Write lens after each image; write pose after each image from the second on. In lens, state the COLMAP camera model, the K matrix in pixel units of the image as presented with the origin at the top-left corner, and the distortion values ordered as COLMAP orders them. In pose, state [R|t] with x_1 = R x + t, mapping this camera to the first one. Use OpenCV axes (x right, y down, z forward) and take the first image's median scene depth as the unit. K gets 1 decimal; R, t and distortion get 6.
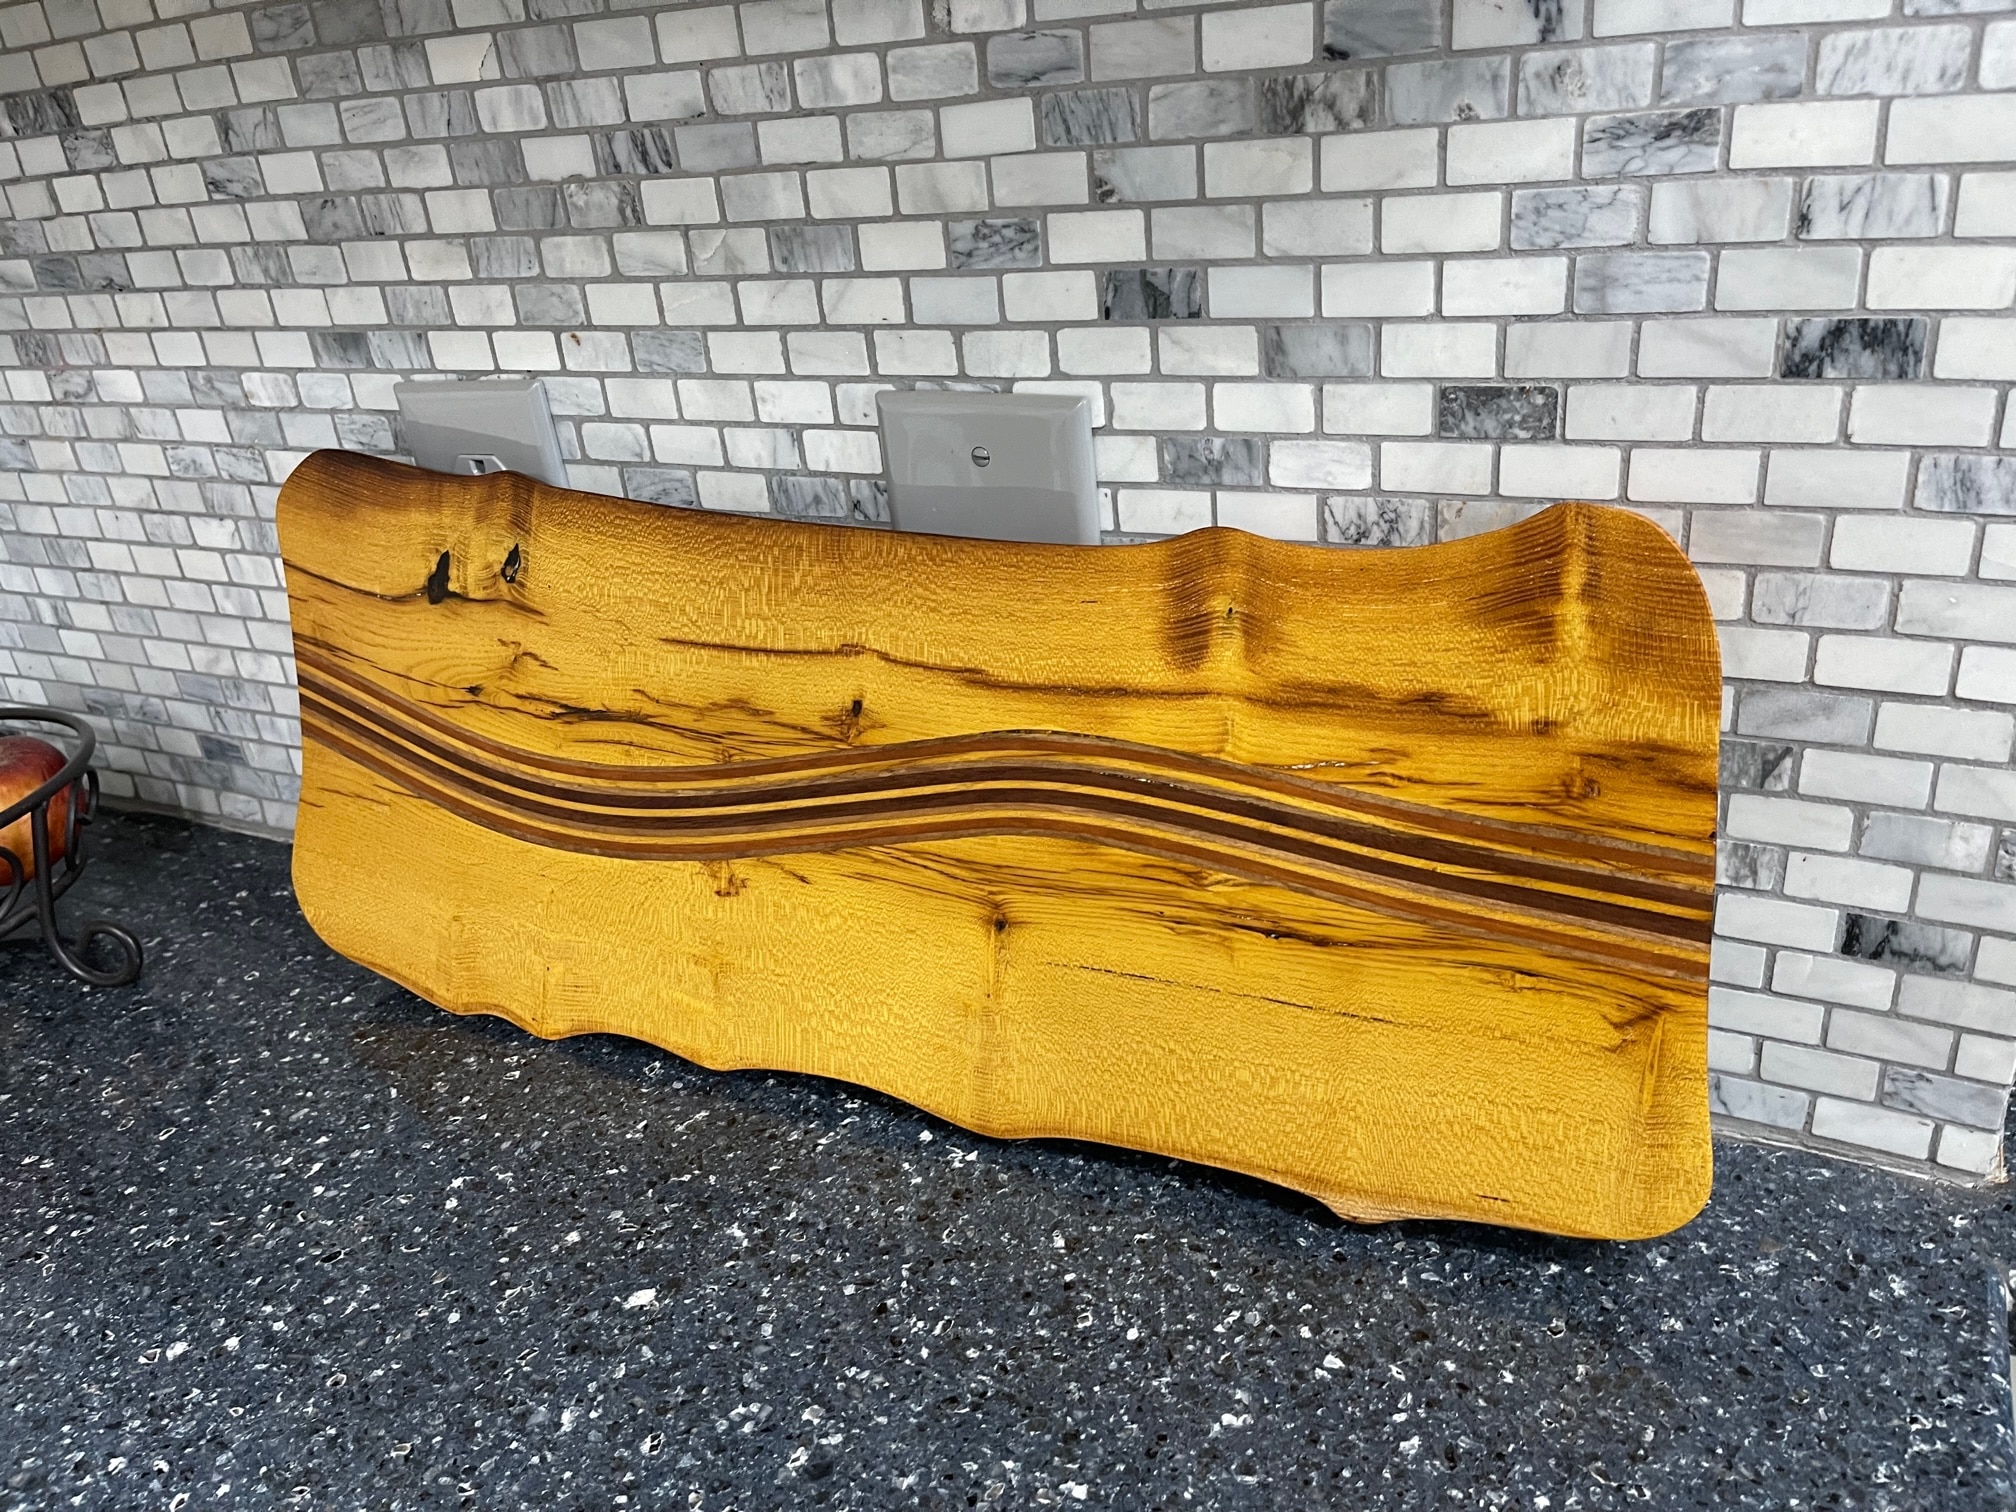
lens RADIAL K [[1537.4, 0, 1008.5], [0, 1537.4, 739.7], [0, 0, 1]] dist [0.050574, -0.075172]
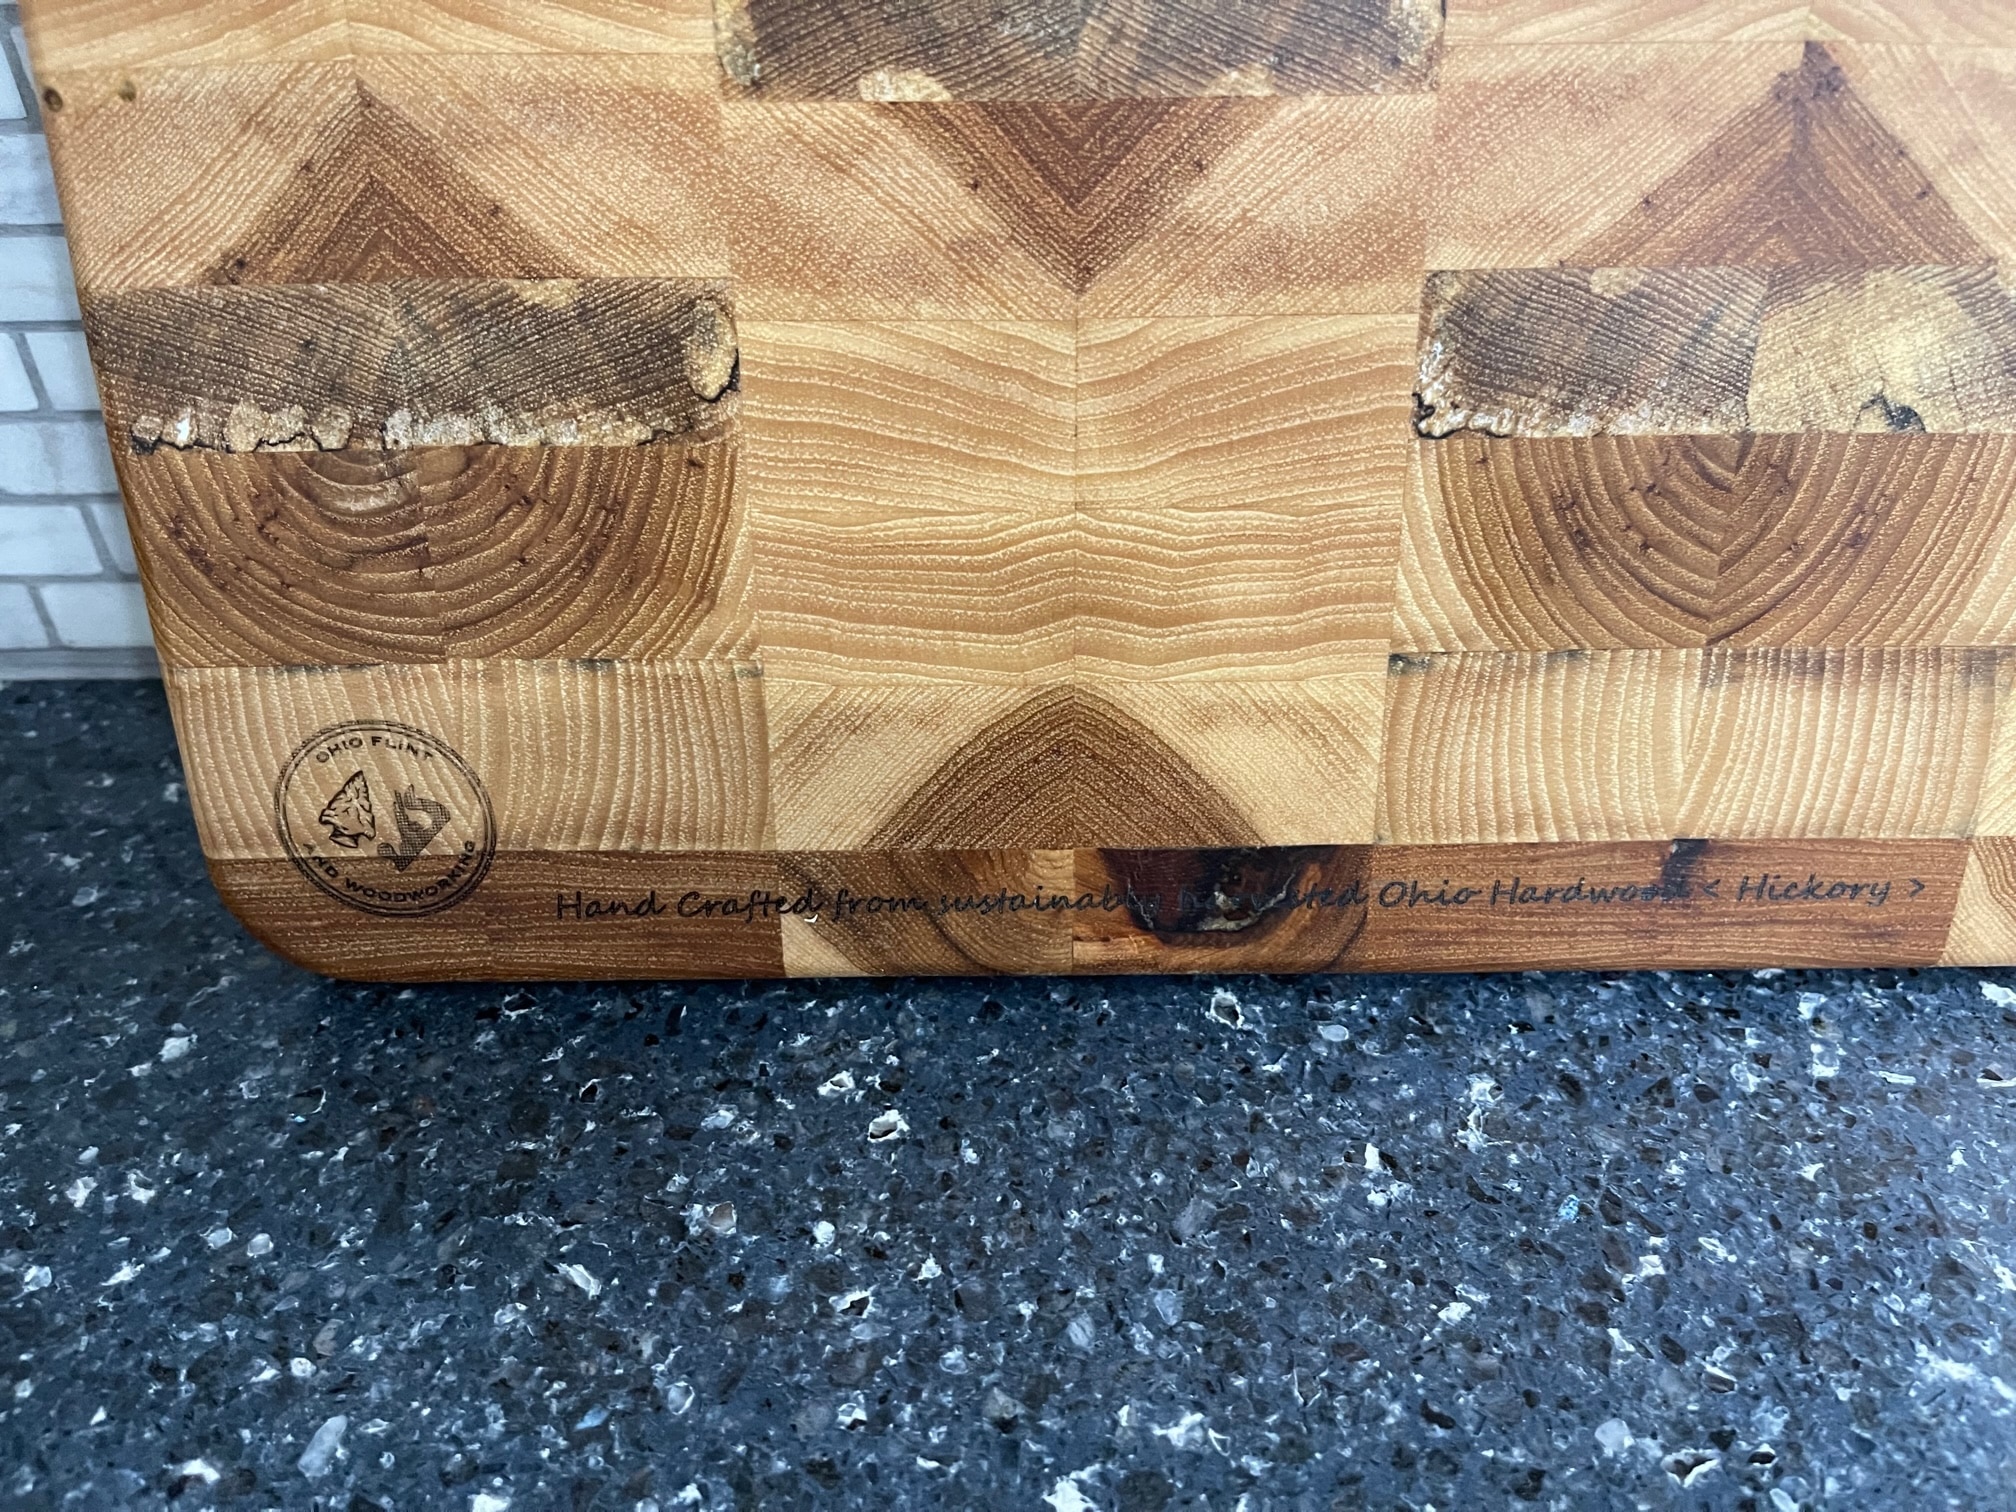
lens RADIAL K [[1537.4, 0, 1011.9], [0, 1537.4, 755.2], [0, 0, 1]] dist [0.050574, -0.075172]
pose [[0.888907, -0.201990, 0.411150, -0.491626], [0.121405, 0.969320, 0.213730, 0.063452], [-0.441707, -0.140071, 0.886157, 0.769890]]
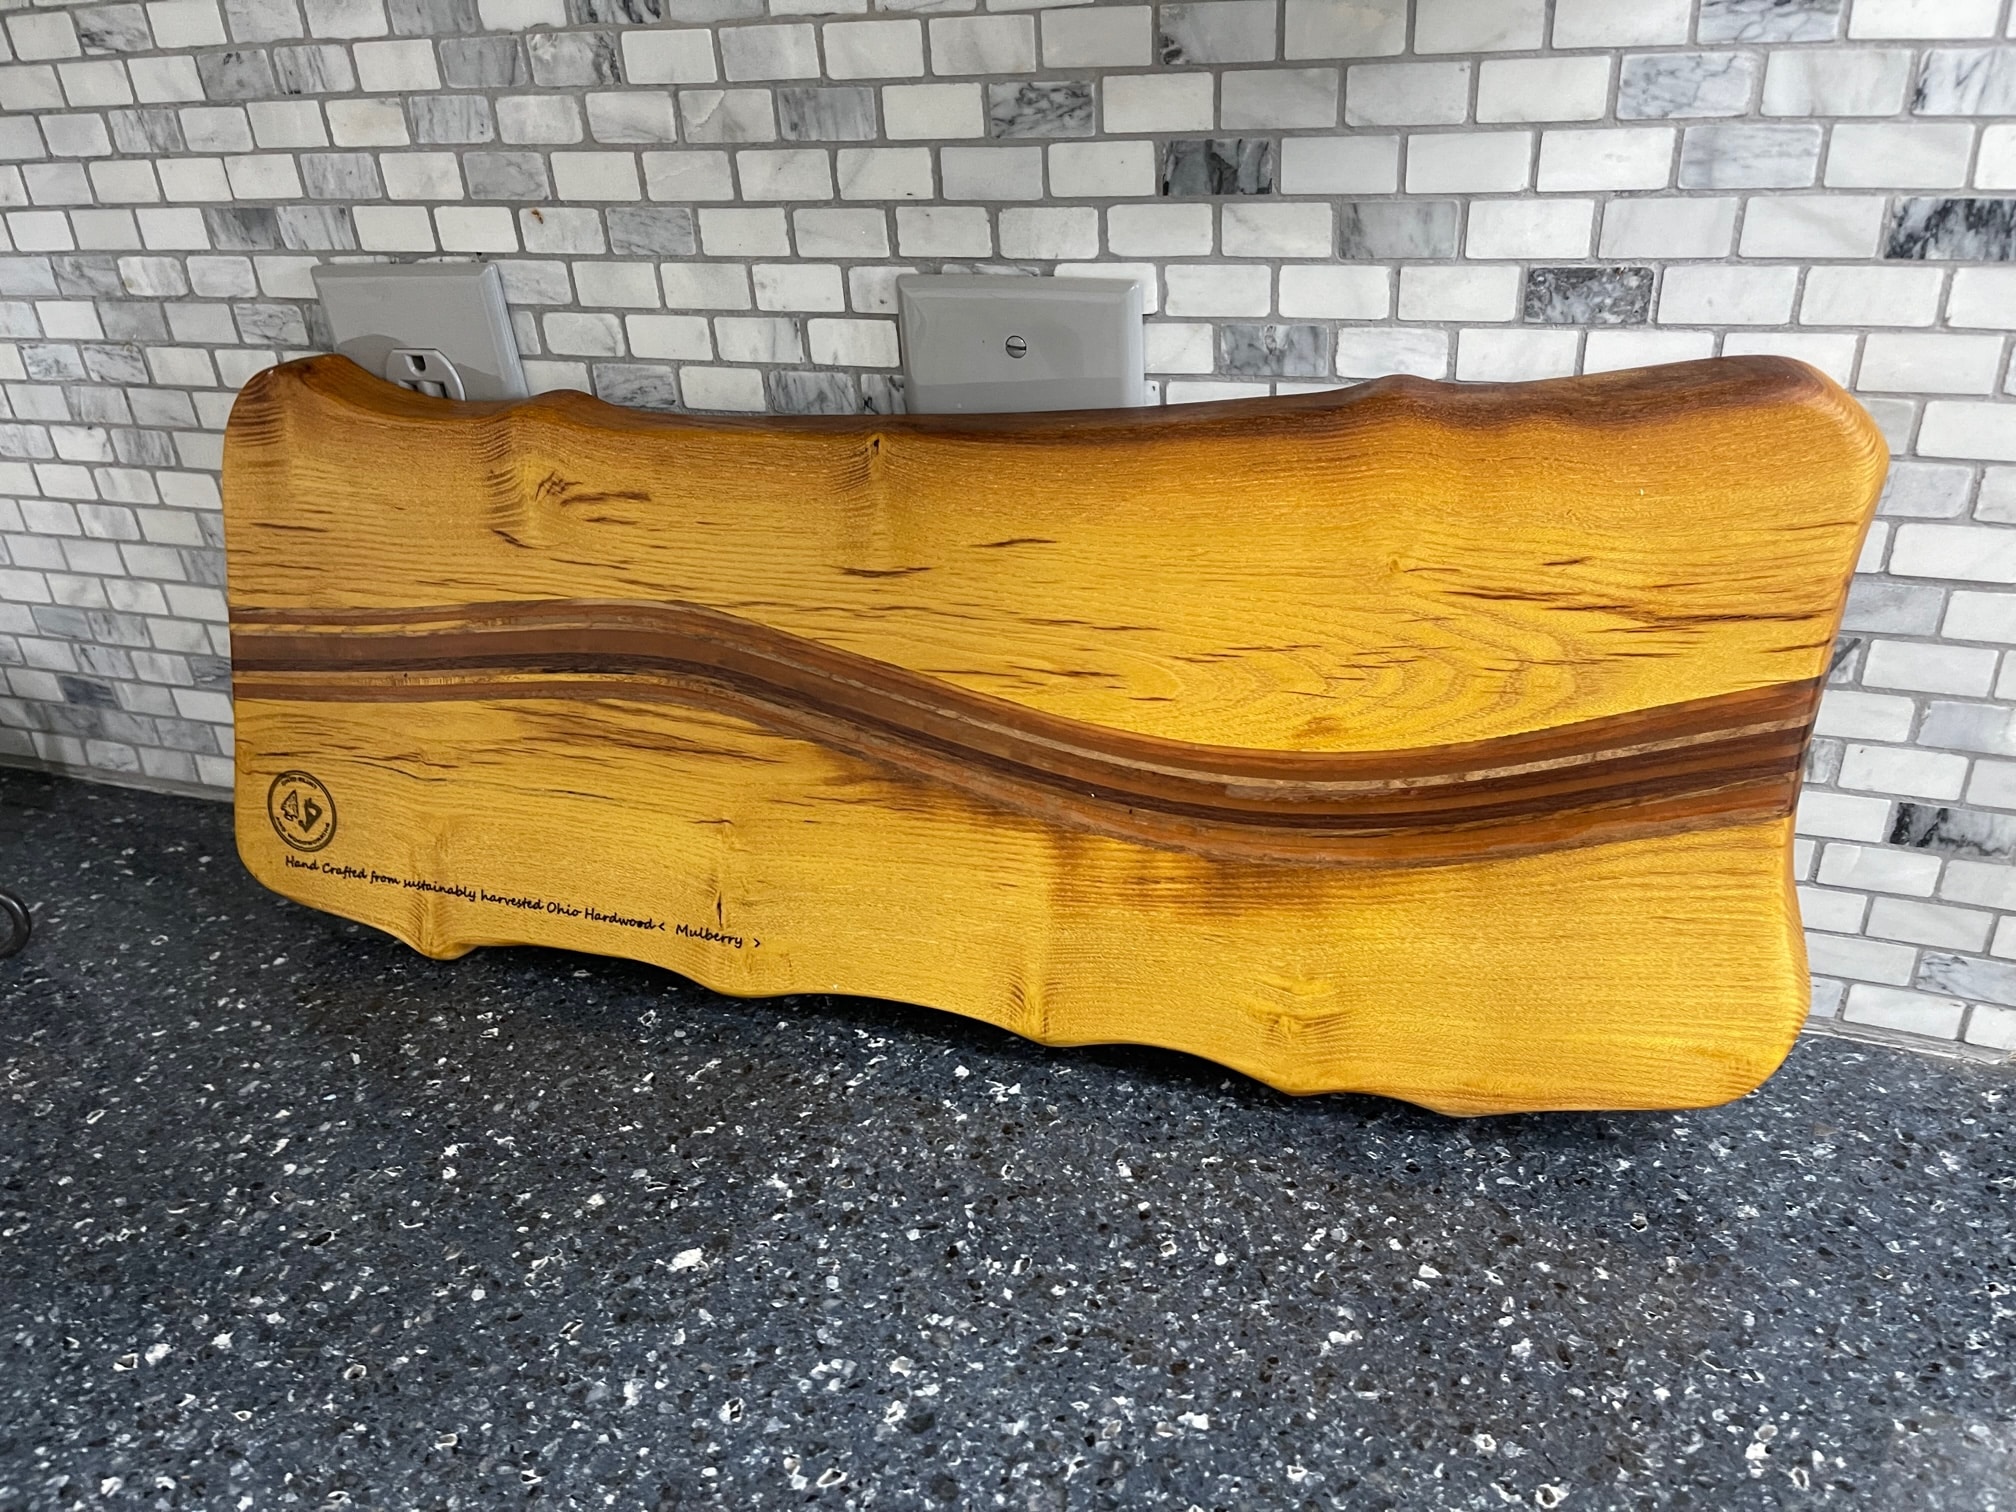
lens RADIAL K [[1537.4, 0, 1033.1], [0, 1537.4, 766.8], [0, 0, 1]] dist [0.050574, -0.075172]
pose [[0.990580, -0.028701, 0.133891, -0.137270], [0.021351, 0.998202, 0.056009, 0.016701], [-0.135257, -0.052623, 0.989412, 0.063370]]
